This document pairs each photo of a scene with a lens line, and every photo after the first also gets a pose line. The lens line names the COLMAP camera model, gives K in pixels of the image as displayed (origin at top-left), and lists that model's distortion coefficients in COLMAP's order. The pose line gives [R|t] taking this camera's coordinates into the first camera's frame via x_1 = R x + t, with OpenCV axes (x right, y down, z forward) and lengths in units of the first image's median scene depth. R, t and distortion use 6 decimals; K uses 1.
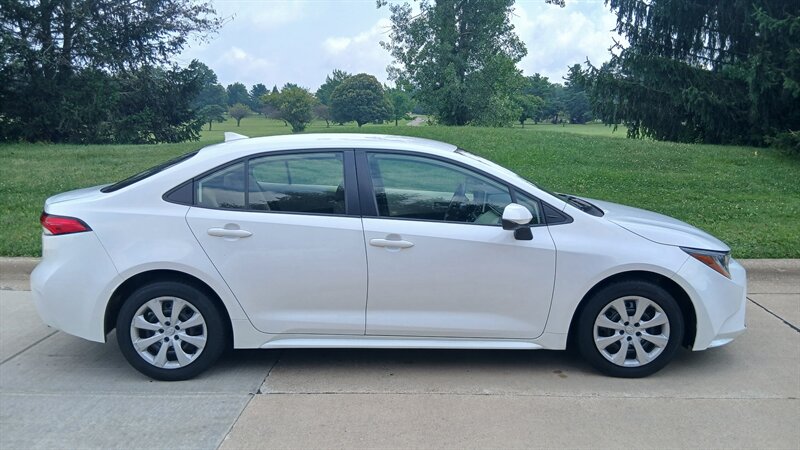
lens RADIAL K [[600.7, 0, 404.6], [0, 600.7, 226.2], [0, 0, 1]] dist [0.098295, -0.167277]
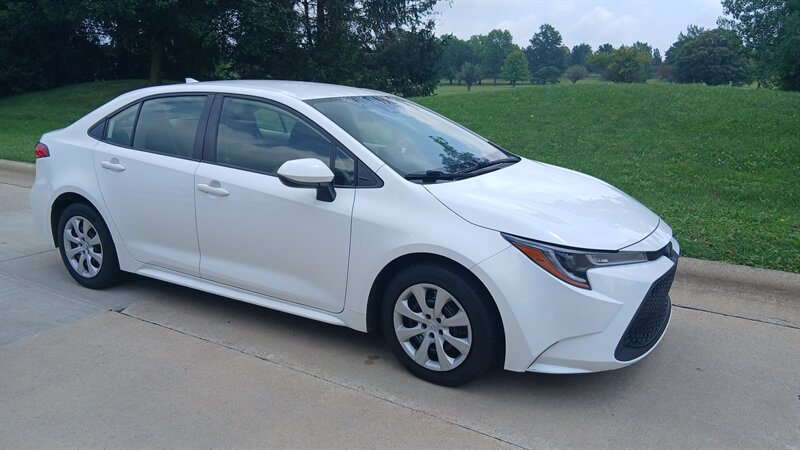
lens RADIAL K [[600.7, 0, 401.2], [0, 600.7, 226.9], [0, 0, 1]] dist [0.098295, -0.167277]
pose [[0.858367, 0.127001, -0.497069, 0.720228], [-0.096437, 0.991547, 0.086807, -0.026247], [0.503891, -0.026576, 0.863358, 0.283560]]
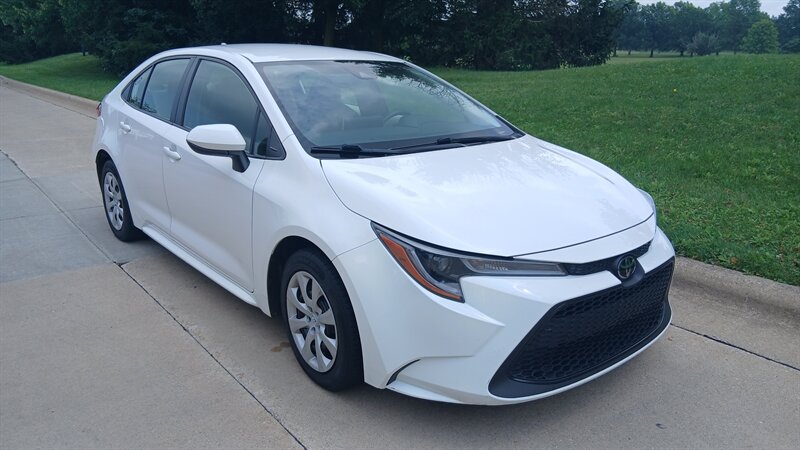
lens RADIAL K [[600.7, 0, 402.8], [0, 600.7, 224.4], [0, 0, 1]] dist [0.098295, -0.167277]
pose [[0.642177, 0.215477, -0.735648, 0.941643], [-0.141315, 0.976509, 0.162667, -0.070512], [0.753418, -0.000503, 0.657541, 0.608063]]
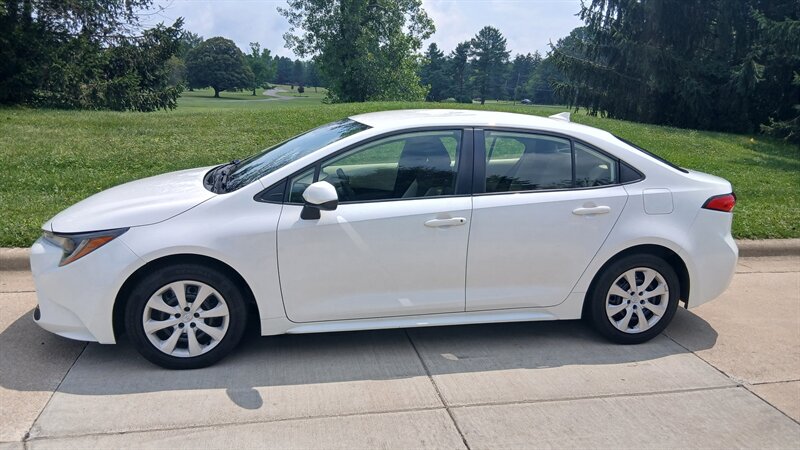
lens RADIAL K [[593.7, 0, 402.4], [0, 593.7, 230.7], [0, 0, 1]] dist [0.088079, -0.151505]
pose [[0.972963, -0.011017, 0.230698, -0.281140], [-0.001310, 0.998582, 0.053214, -0.008052], [-0.230957, -0.052077, 0.971569, 0.058590]]
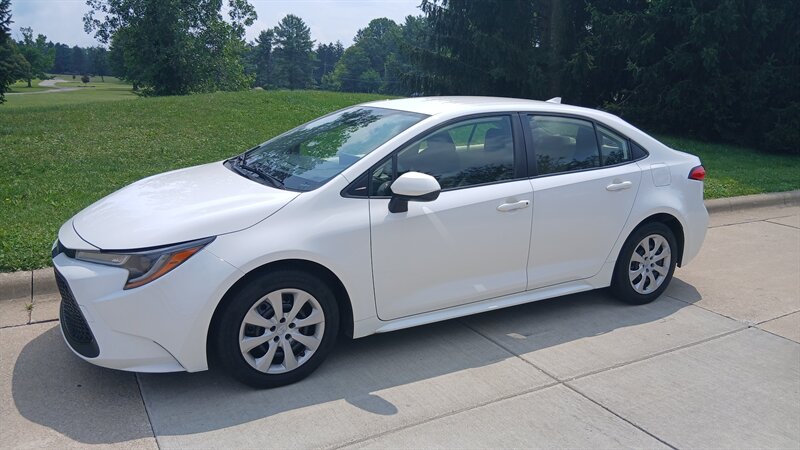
lens RADIAL K [[593.7, 0, 402.9], [0, 593.7, 222.3], [0, 0, 1]] dist [0.088079, -0.151505]
pose [[0.856727, -0.084981, 0.508721, -0.654433], [0.059378, 0.996026, 0.066386, -0.020097], [-0.512340, -0.026668, 0.858368, 0.219620]]
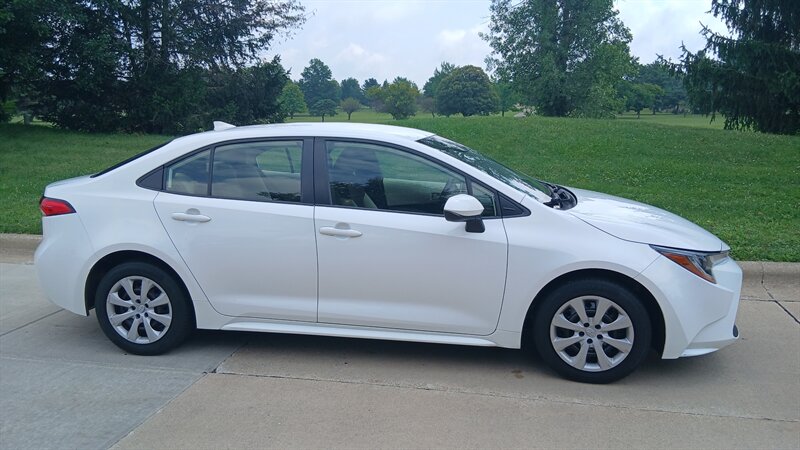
lens RADIAL K [[600.7, 0, 402.3], [0, 600.7, 223.8], [0, 0, 1]] dist [0.098295, -0.167277]
pose [[0.984153, 0.025705, -0.175451, 0.245441], [-0.024210, 0.999650, 0.010661, 0.001903], [0.175663, -0.006244, 0.984430, 0.032826]]
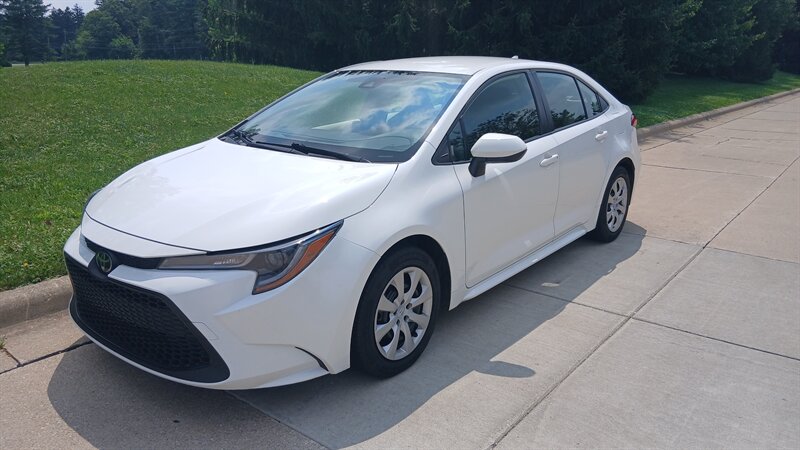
lens RADIAL K [[593.7, 0, 397.2], [0, 593.7, 218.3], [0, 0, 1]] dist [0.088079, -0.151505]
pose [[0.619208, -0.197952, 0.759866, -0.952495], [0.134147, 0.980144, 0.146021, -0.058478], [-0.773683, 0.011517, 0.633468, 0.526608]]
